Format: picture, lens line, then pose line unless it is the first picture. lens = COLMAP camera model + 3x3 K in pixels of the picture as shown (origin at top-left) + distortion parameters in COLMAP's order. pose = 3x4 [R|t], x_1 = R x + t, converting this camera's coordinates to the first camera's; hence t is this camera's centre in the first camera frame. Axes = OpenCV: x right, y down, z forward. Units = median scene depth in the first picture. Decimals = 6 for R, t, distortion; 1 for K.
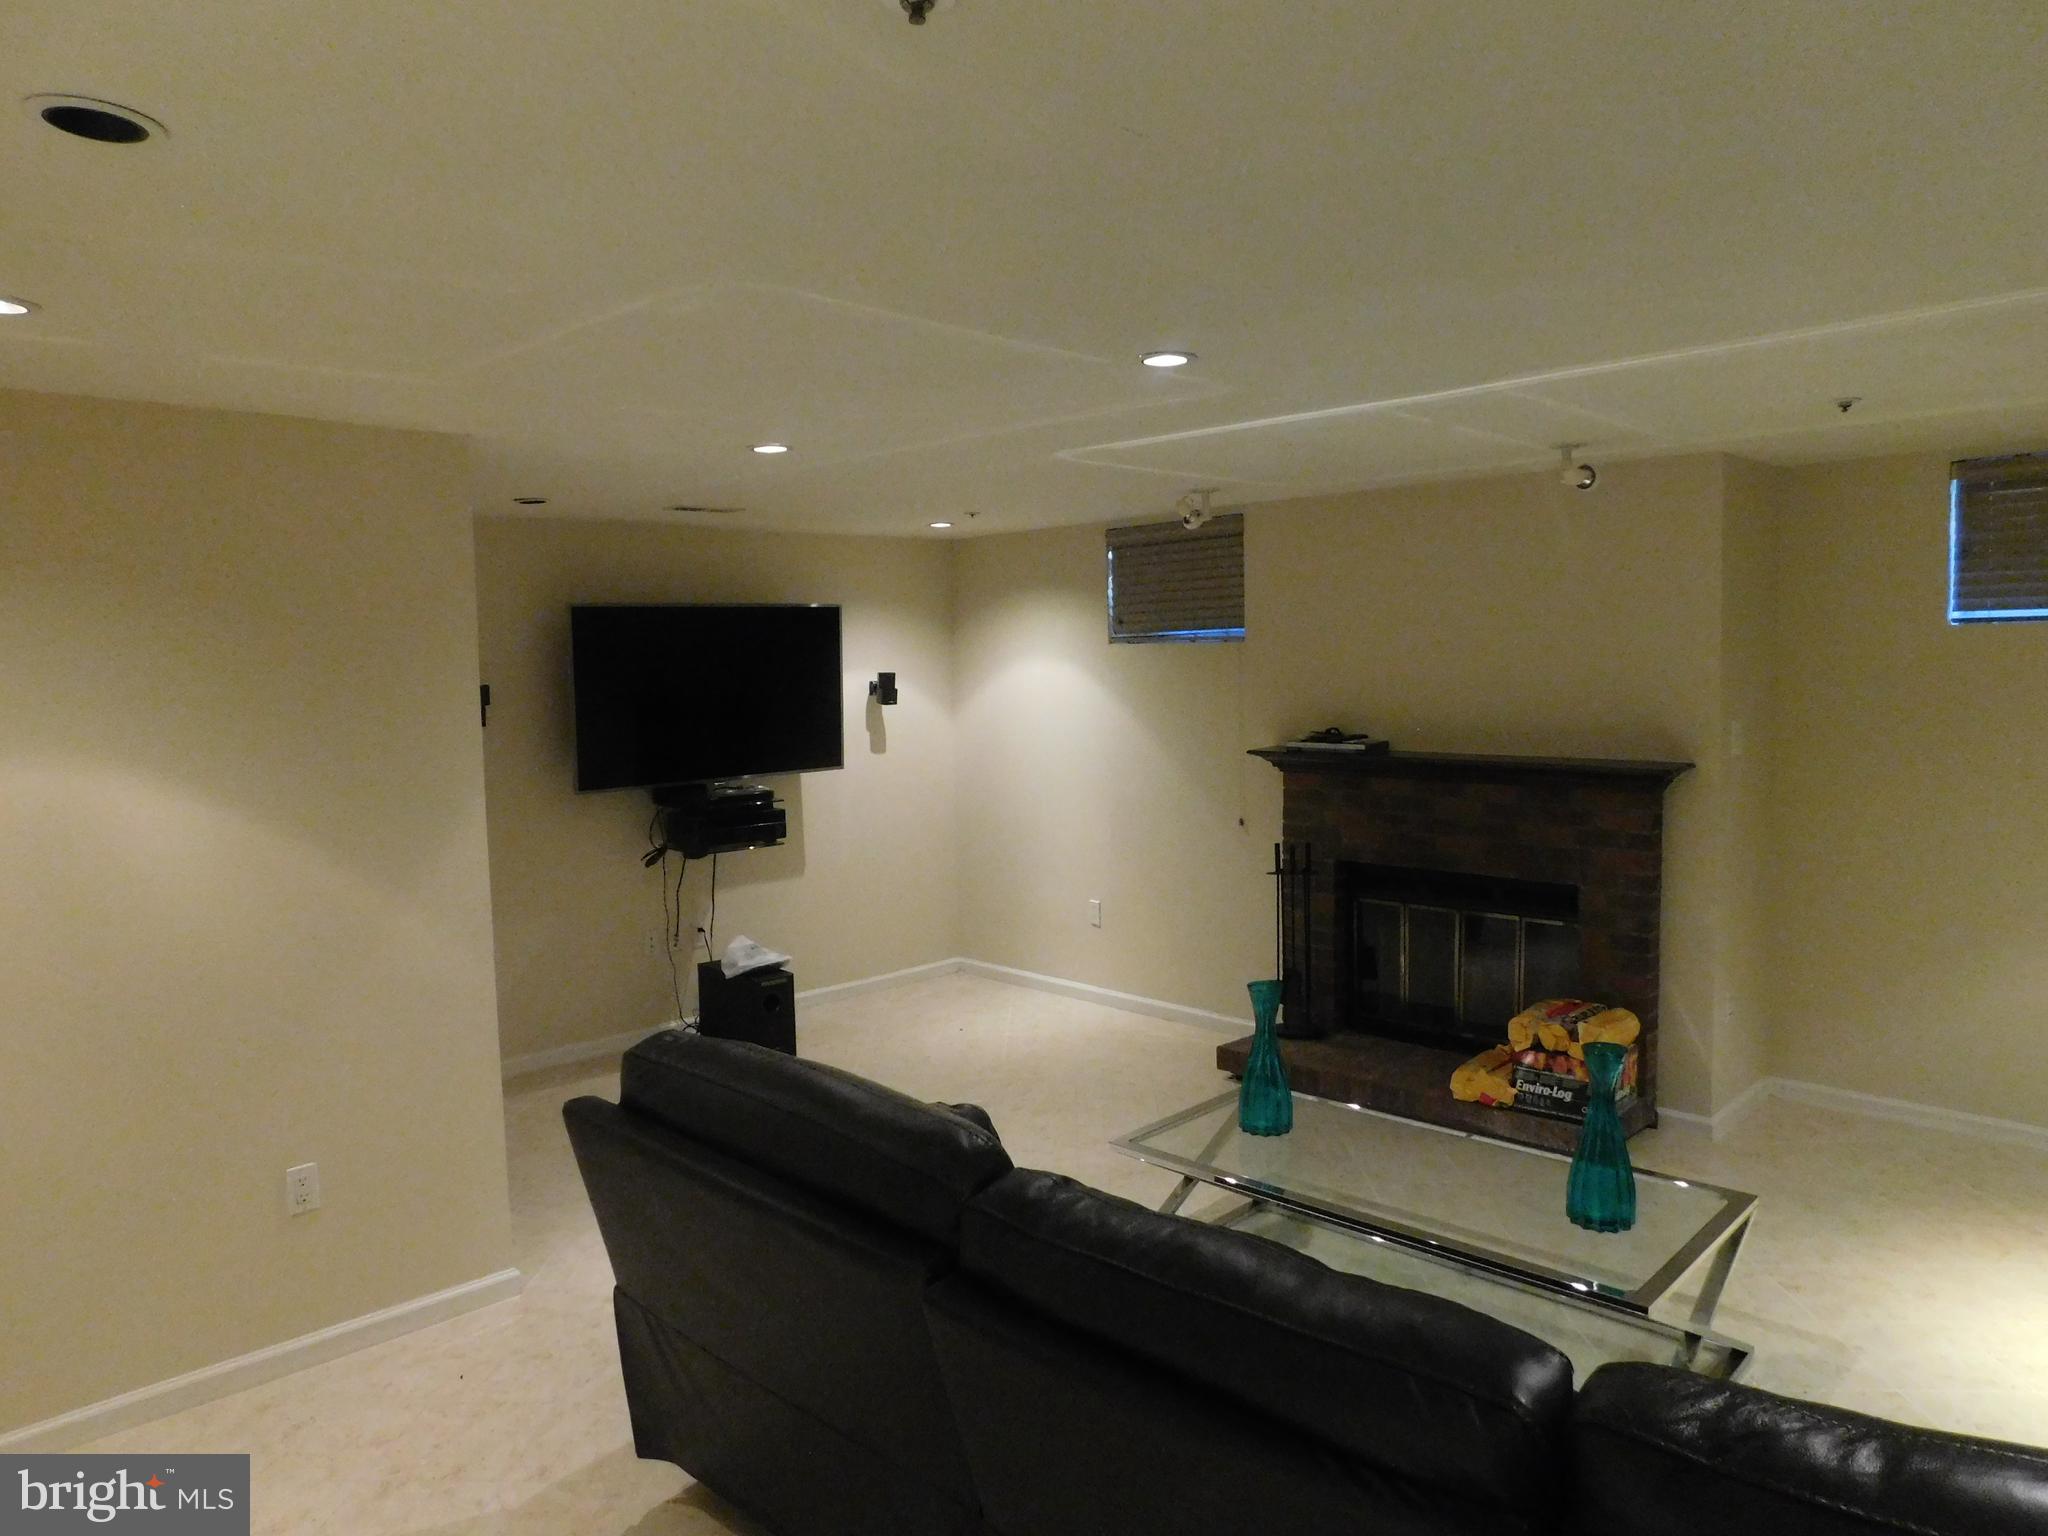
lens RADIAL K [[1362.8, 0, 1024.0], [0, 1362.8, 768.0], [0, 0, 1]] dist [-0.000104, -0.000038]
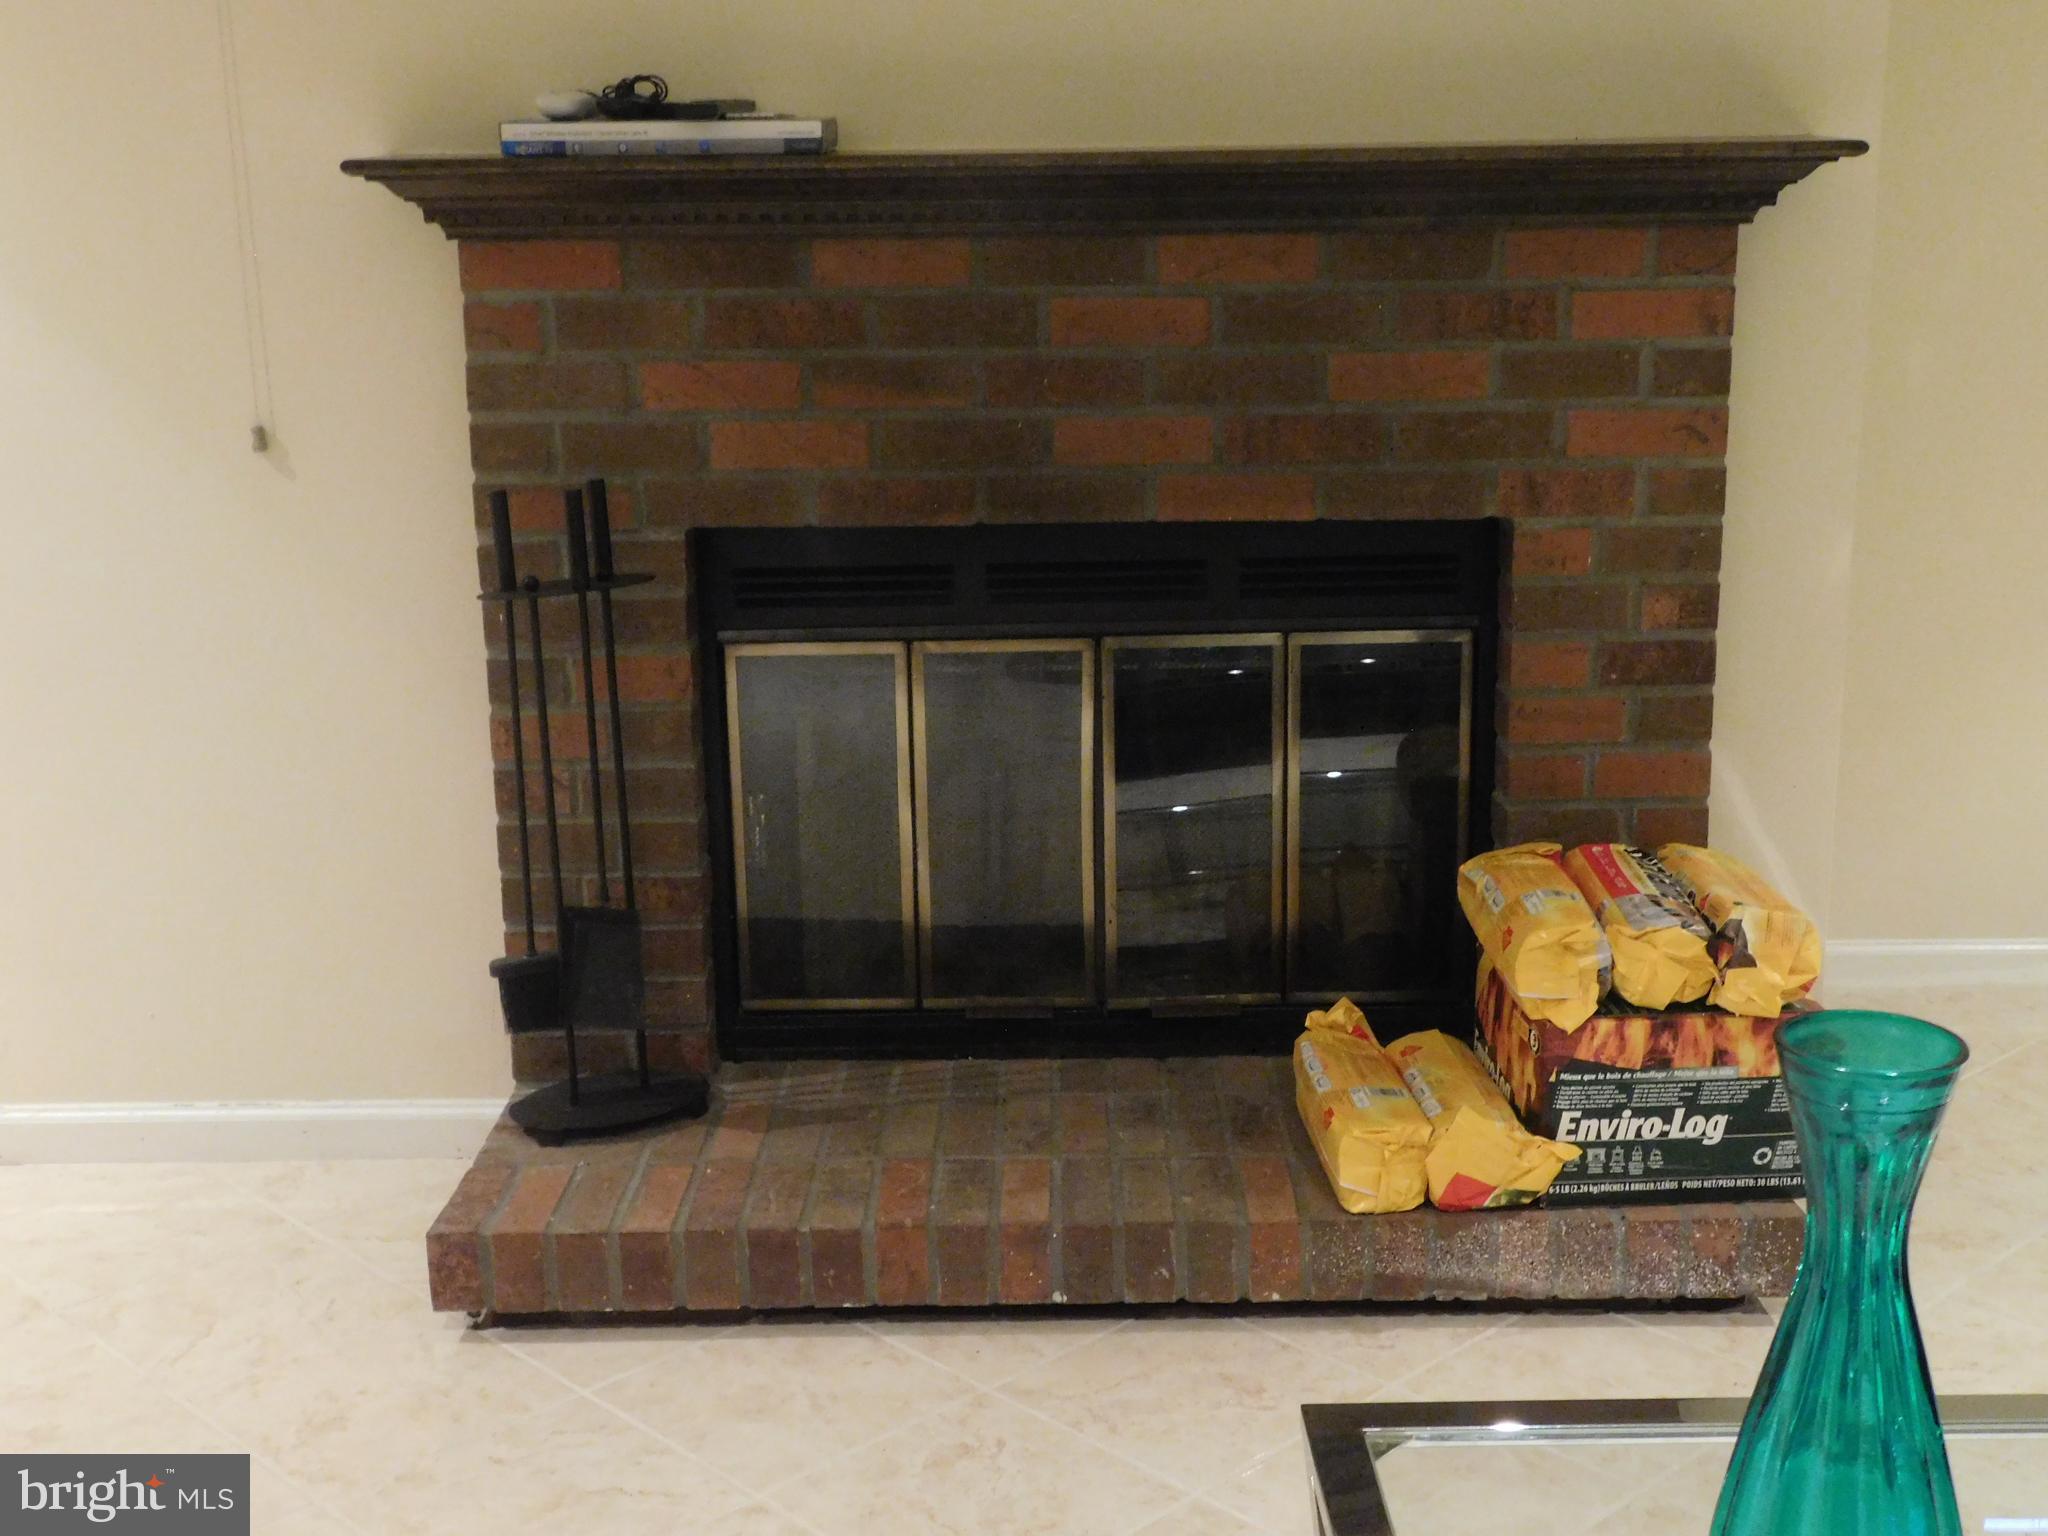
lens RADIAL K [[2329.5, 0, 1024.0], [0, 2329.5, 768.0], [0, 0, 1]] dist [0.091646, -0.002037]
pose [[0.715898, -0.149874, 0.681929, -0.096755], [0.055224, 0.985784, 0.158681, 0.047995], [-0.696017, -0.075941, 0.713998, 0.658106]]
